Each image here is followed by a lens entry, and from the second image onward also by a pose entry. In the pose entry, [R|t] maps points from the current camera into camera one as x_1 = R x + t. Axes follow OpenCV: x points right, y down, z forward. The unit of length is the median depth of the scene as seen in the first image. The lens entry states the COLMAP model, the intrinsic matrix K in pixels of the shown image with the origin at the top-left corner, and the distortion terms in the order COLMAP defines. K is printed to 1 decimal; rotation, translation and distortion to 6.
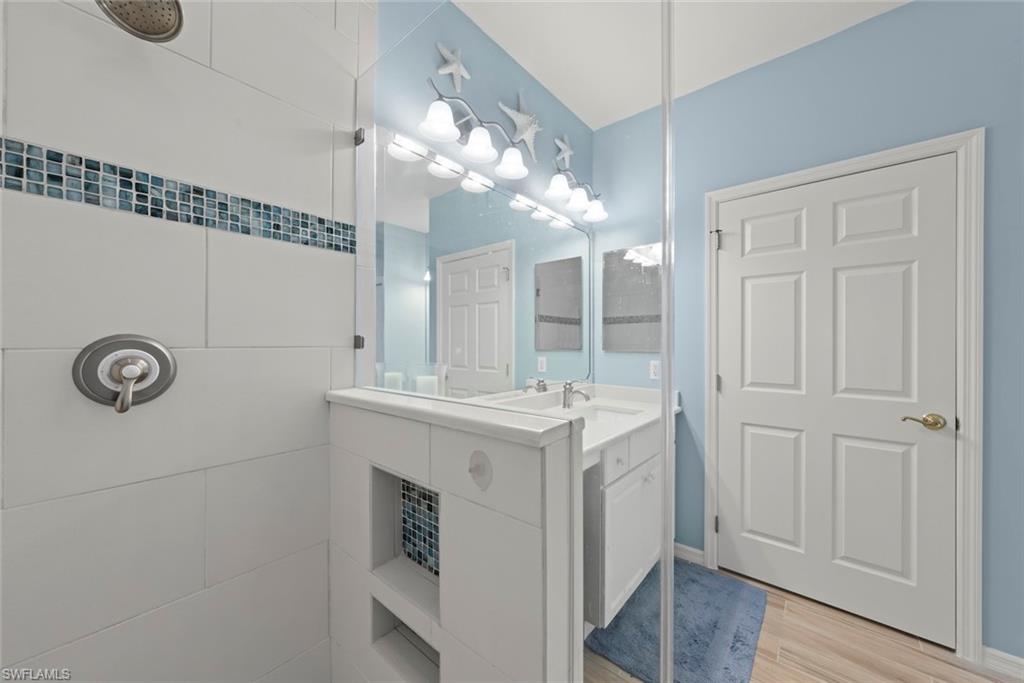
lens RADIAL K [[375.6, 0, 509.8], [0, 375.6, 339.1], [0, 0, 1]] dist [-0.000973, 0.000023]
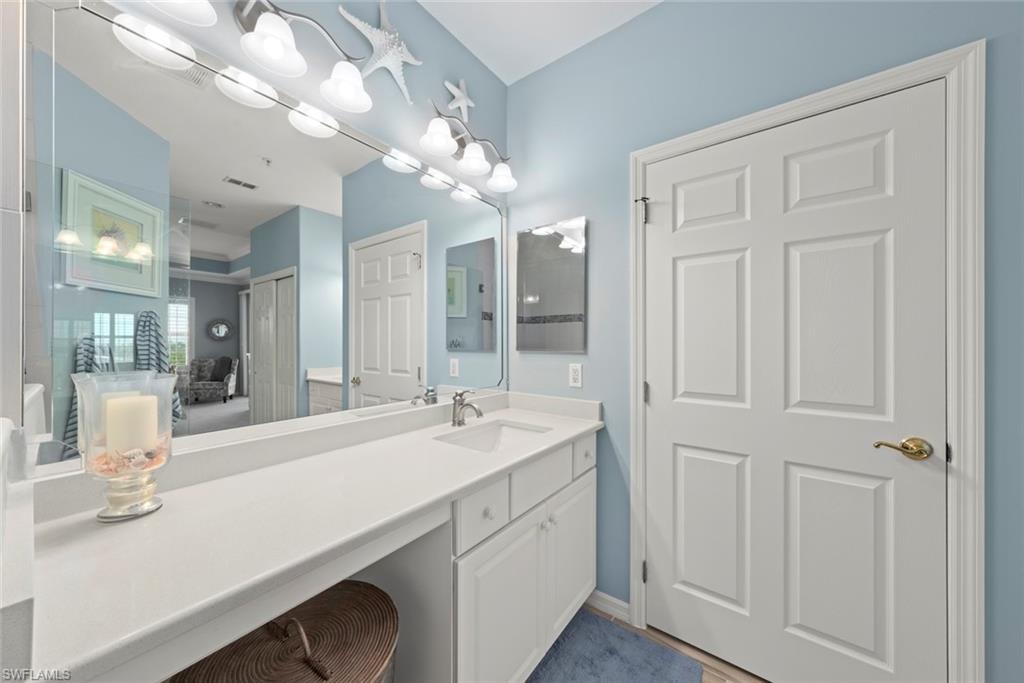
lens RADIAL K [[356.2, 0, 512.9], [0, 356.2, 337.5], [0, 0, 1]] dist [-0.000771, -0.000011]
pose [[0.998345, -0.000580, 0.057503, 0.240385], [0.000767, 0.999994, -0.003240, 0.004076], [-0.057501, 0.003279, 0.998340, 0.276623]]
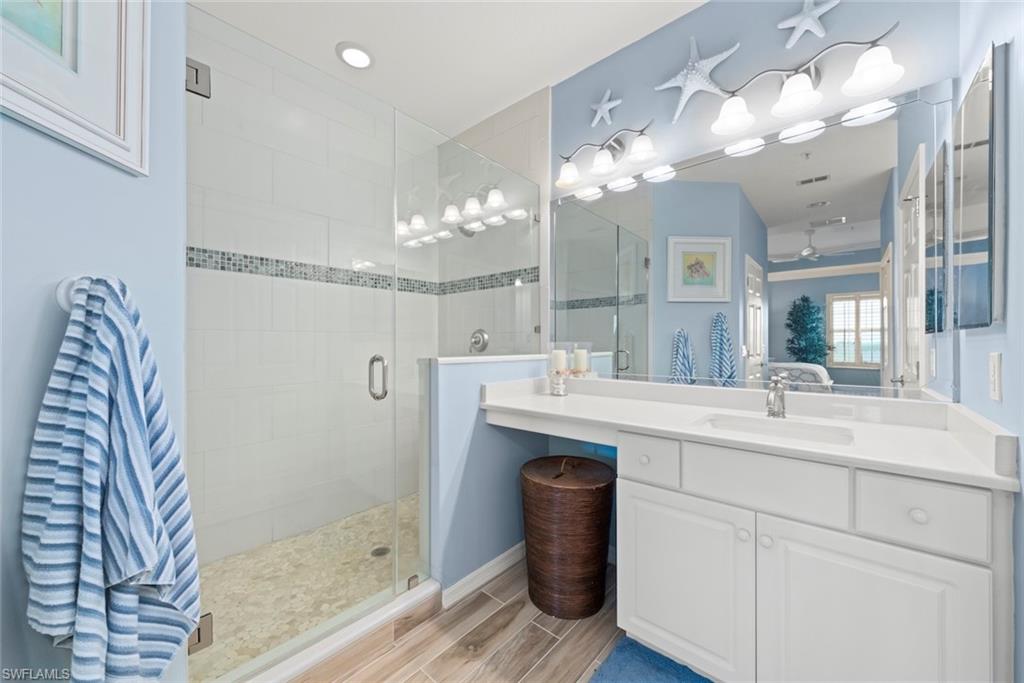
lens RADIAL K [[401.9, 0, 512.0], [0, 401.9, 341.5], [0, 0, 1]] dist [0.001970, 0.000160]
pose [[-0.055261, -0.006199, -0.998453, 0.978468], [0.009273, 0.999934, -0.006721, 0.049666], [0.998429, -0.009630, -0.055200, 0.611245]]
